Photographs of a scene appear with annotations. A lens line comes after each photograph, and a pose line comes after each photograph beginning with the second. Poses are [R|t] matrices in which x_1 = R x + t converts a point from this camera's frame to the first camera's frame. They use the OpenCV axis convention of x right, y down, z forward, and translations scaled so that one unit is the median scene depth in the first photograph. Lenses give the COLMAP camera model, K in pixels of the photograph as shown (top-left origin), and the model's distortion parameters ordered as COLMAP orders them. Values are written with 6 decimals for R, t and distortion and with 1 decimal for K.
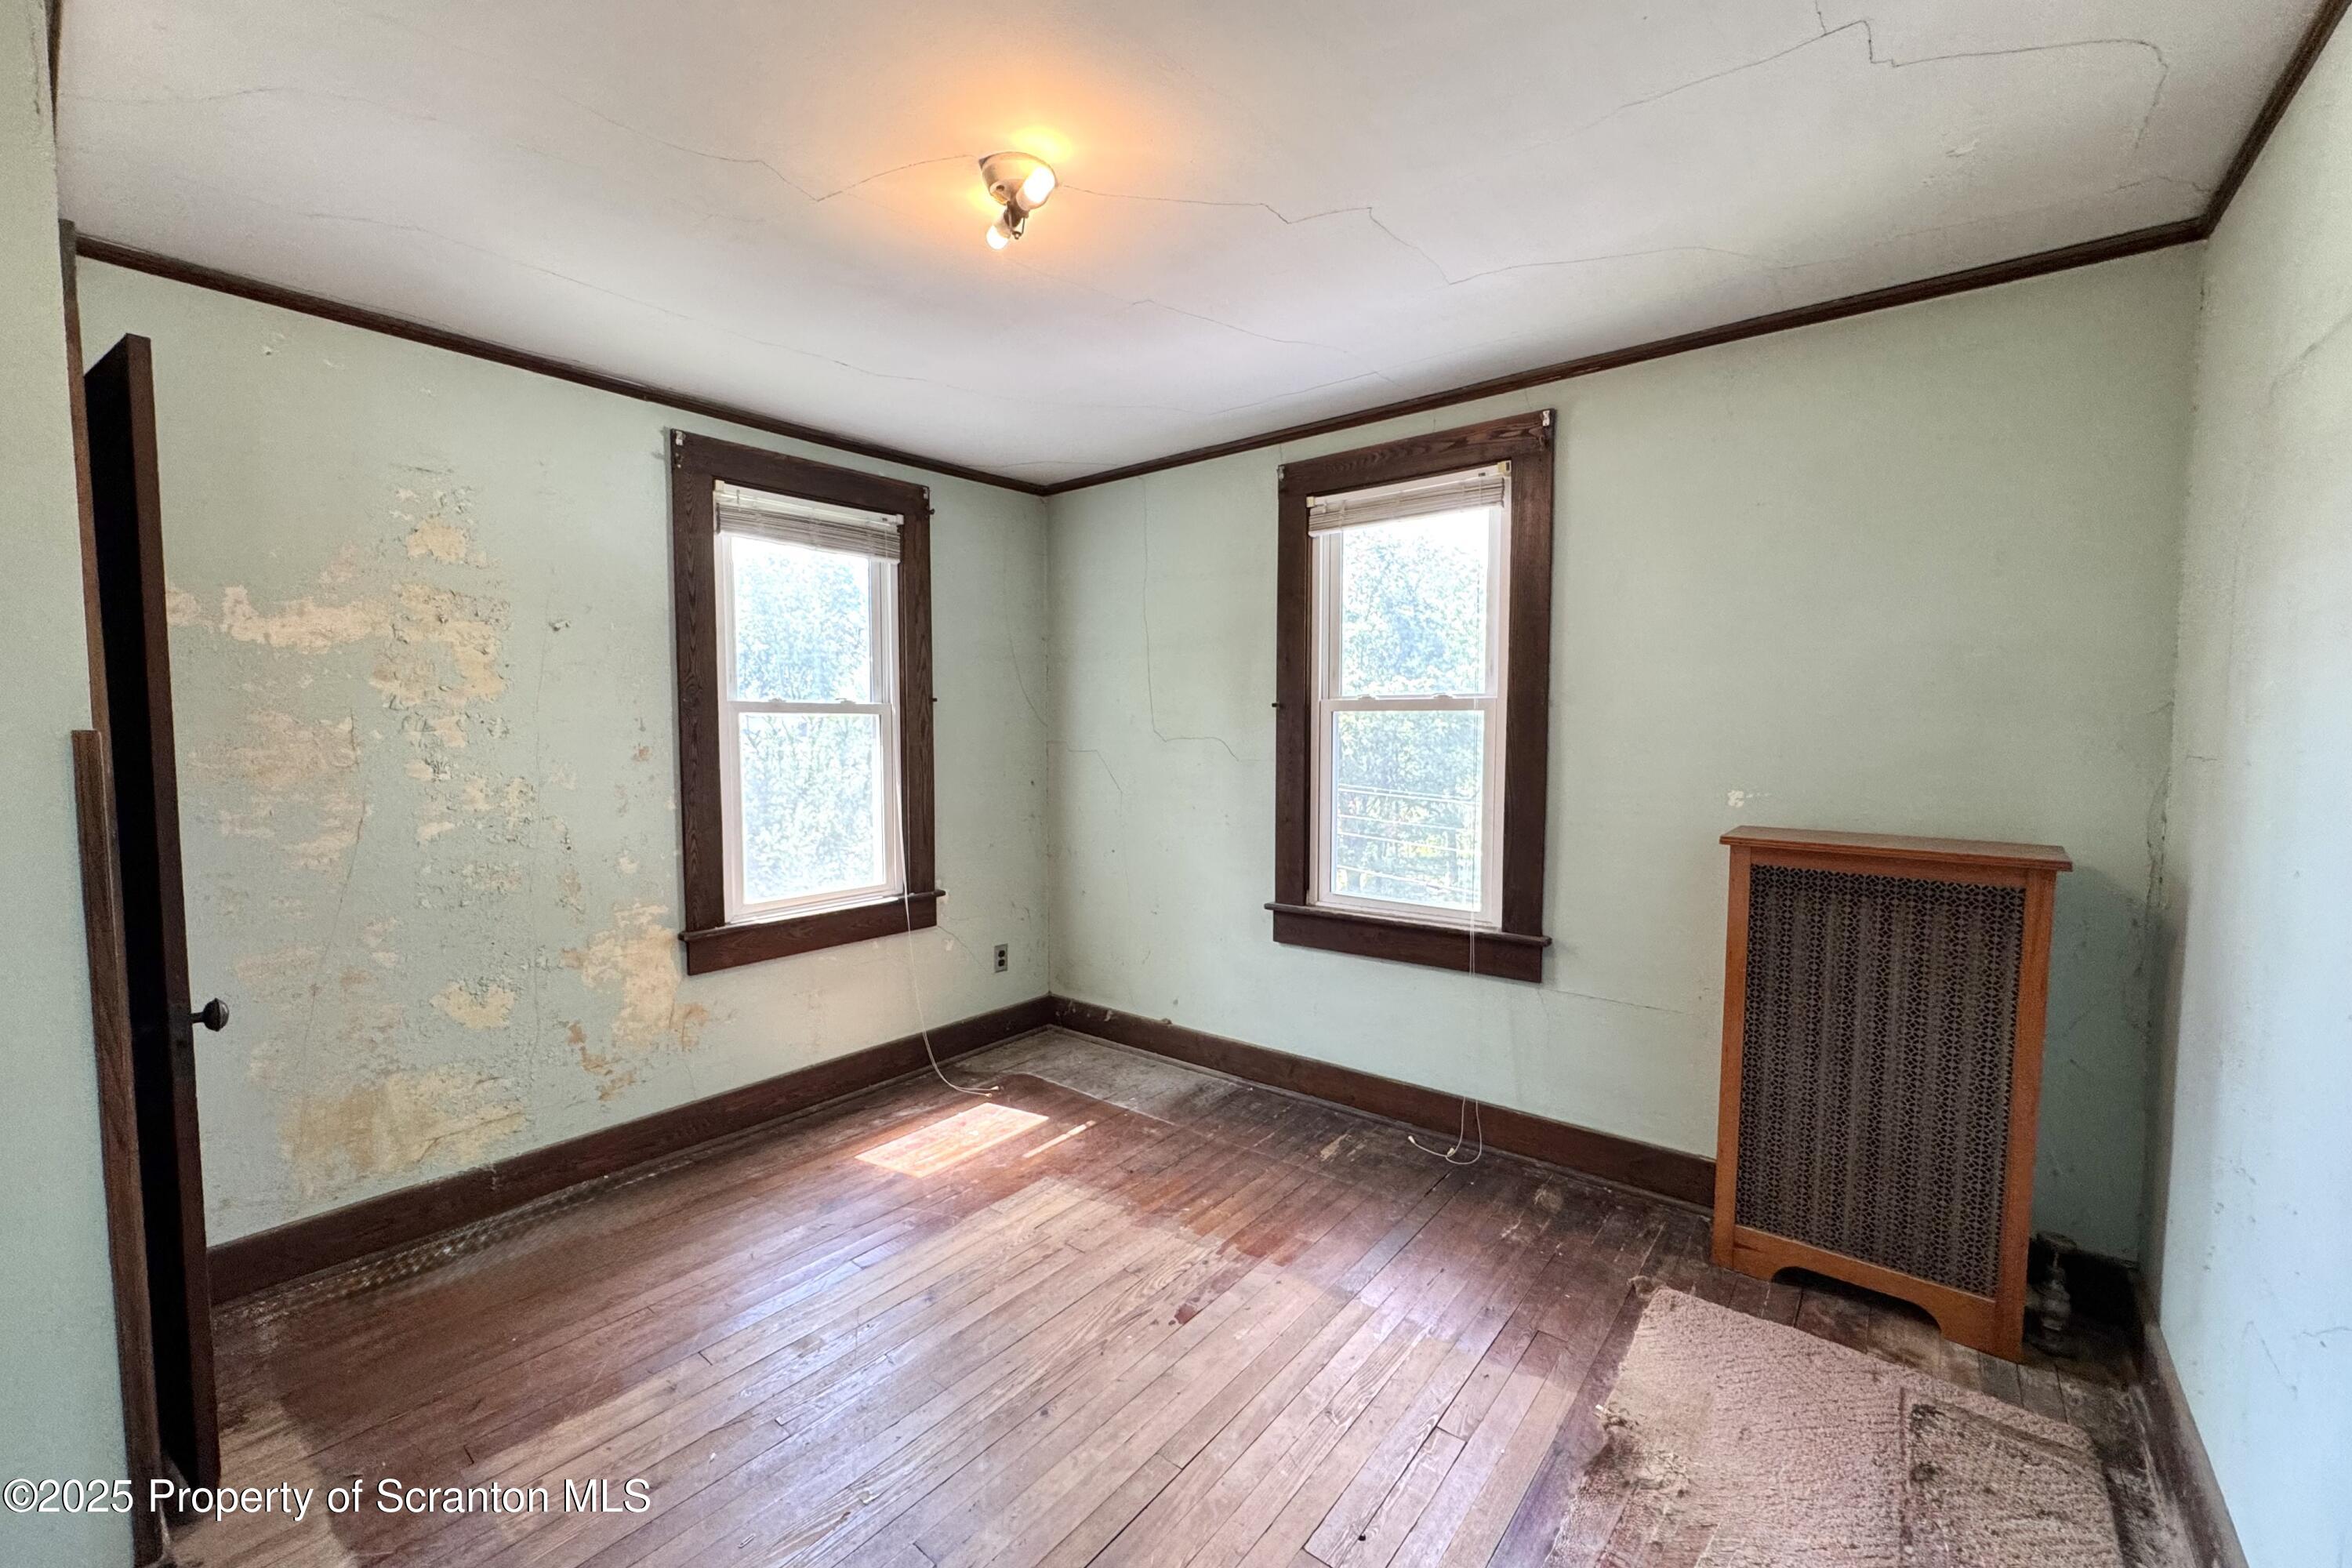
lens RADIAL K [[939.4, 0, 1171.6], [0, 939.4, 785.4], [0, 0, 1]] dist [-0.003445, -0.000520]
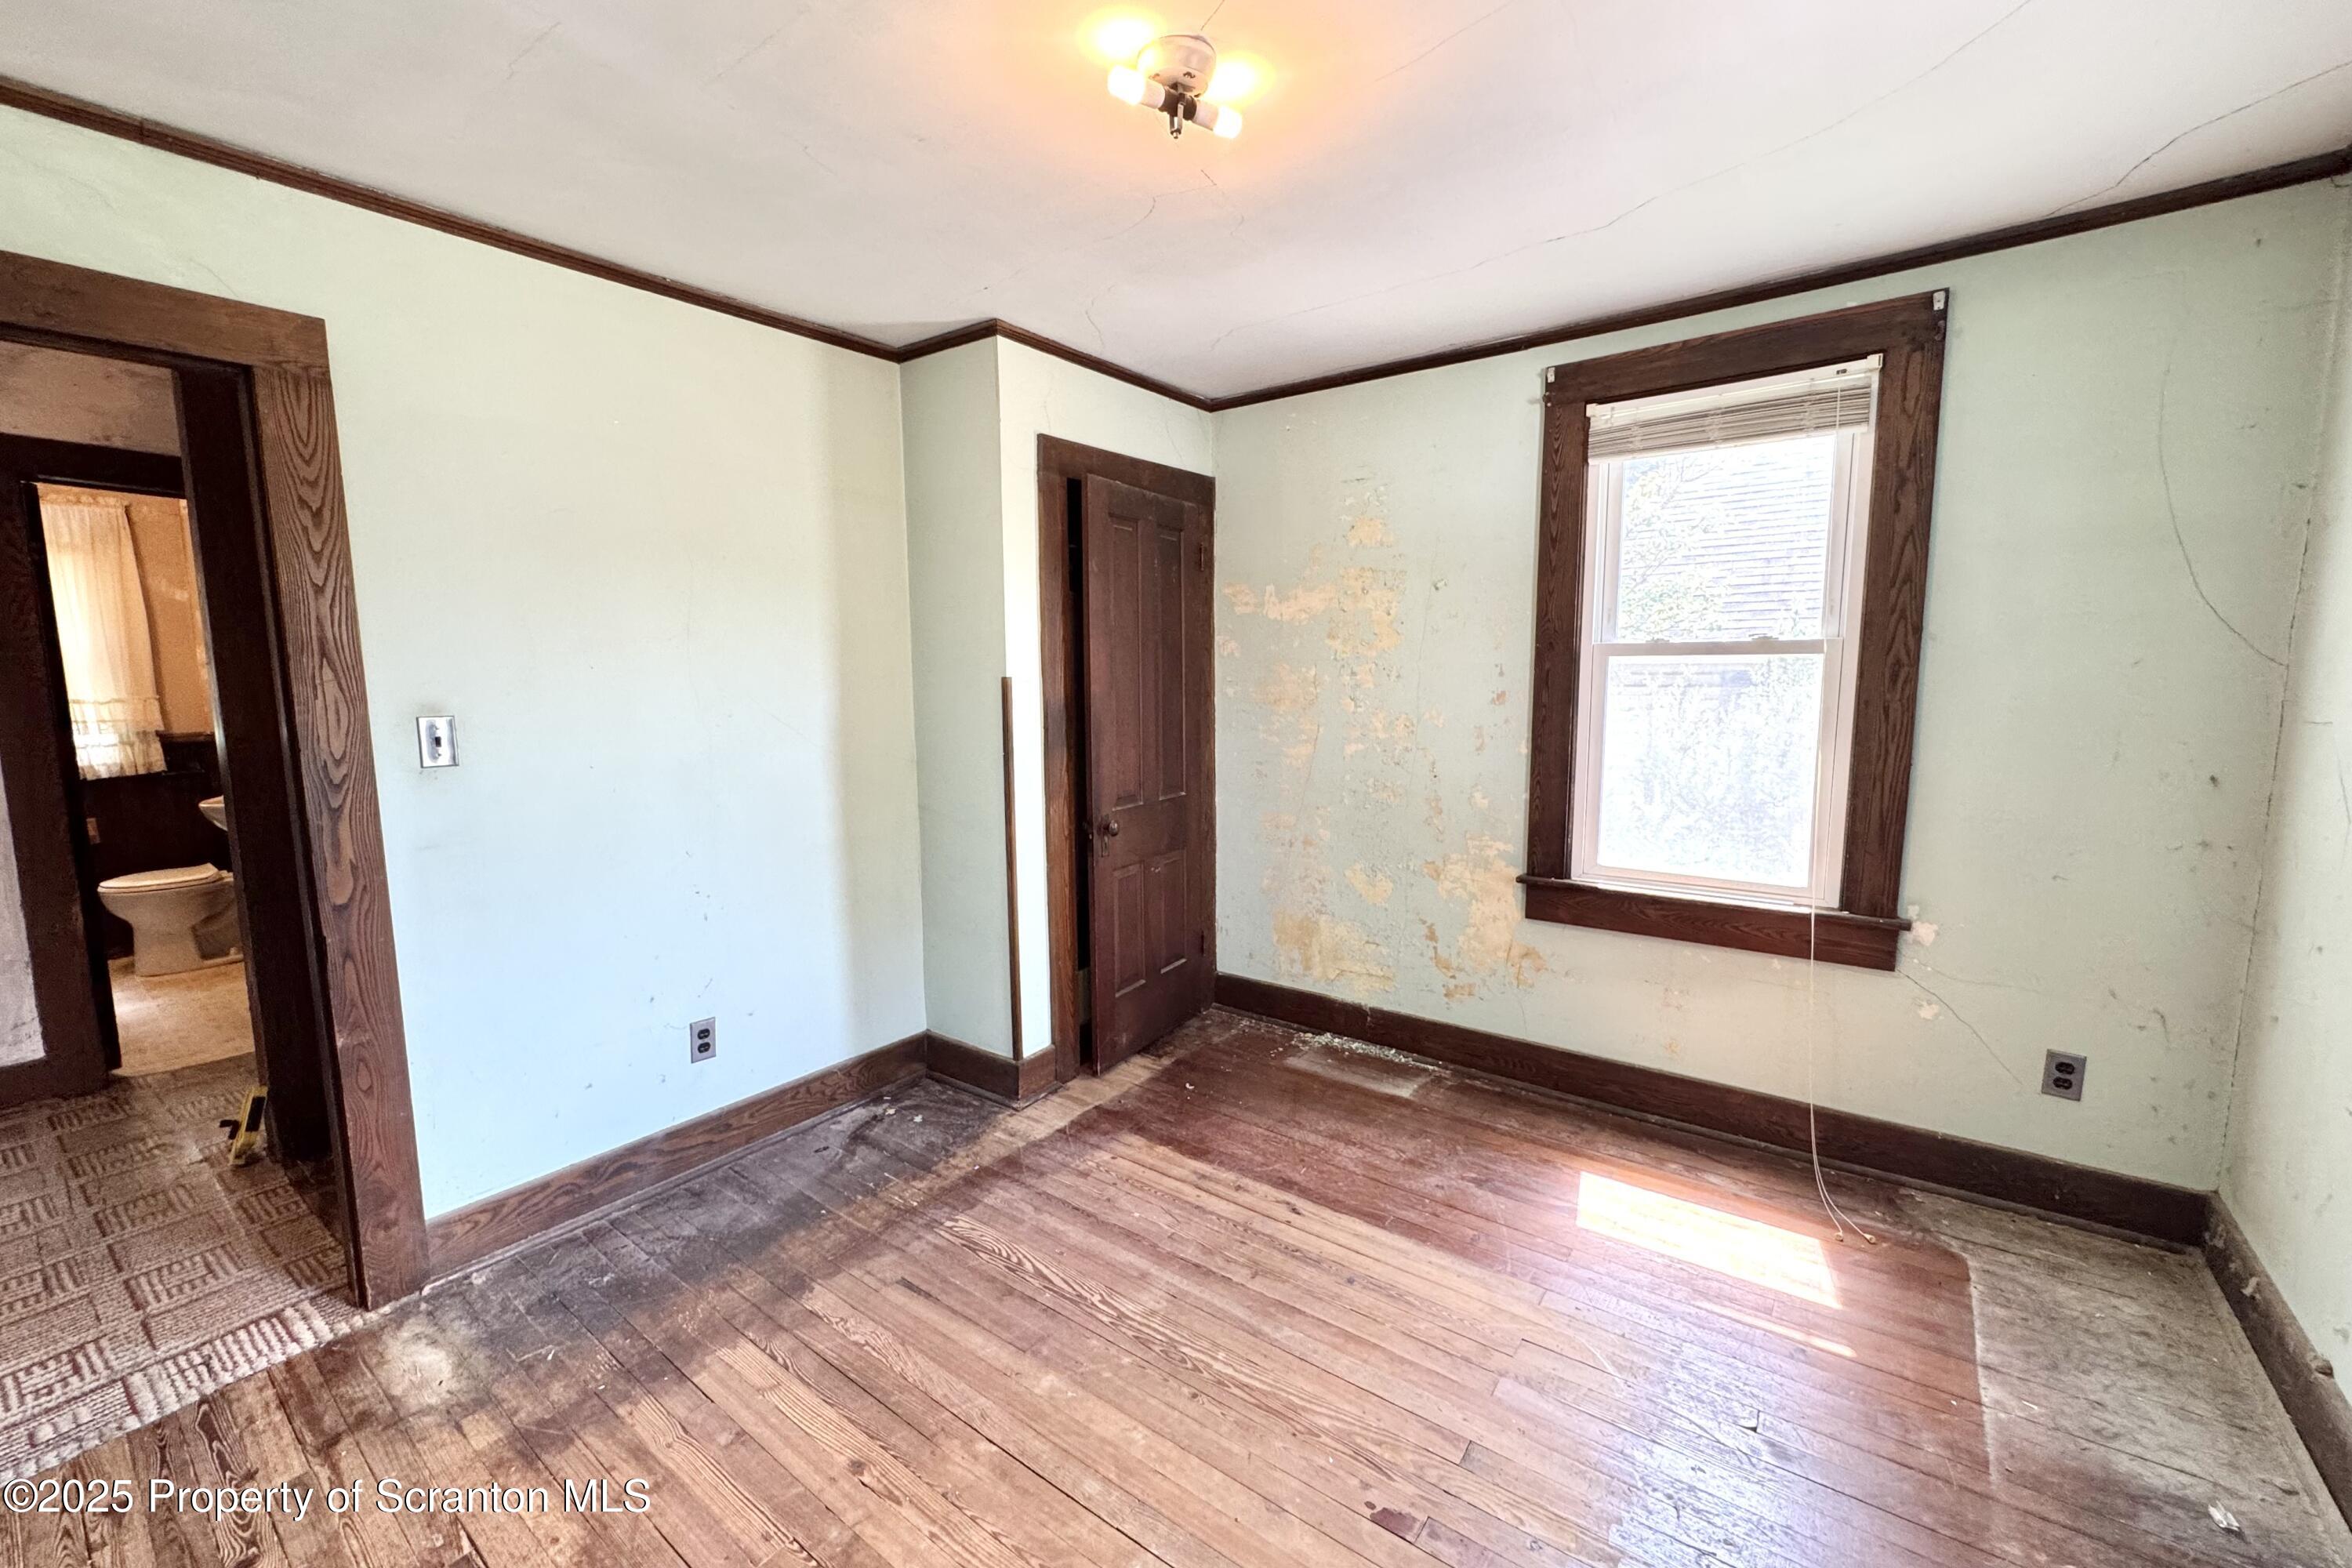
lens RADIAL K [[939.4, 0, 1169.7], [0, 939.4, 782.5], [0, 0, 1]] dist [-0.003445, -0.000520]
pose [[0.032584, 0.122253, -0.991964, 0.481974], [-0.053346, 0.991289, 0.120417, -0.046285], [0.998044, 0.048993, 0.038822, 0.586705]]
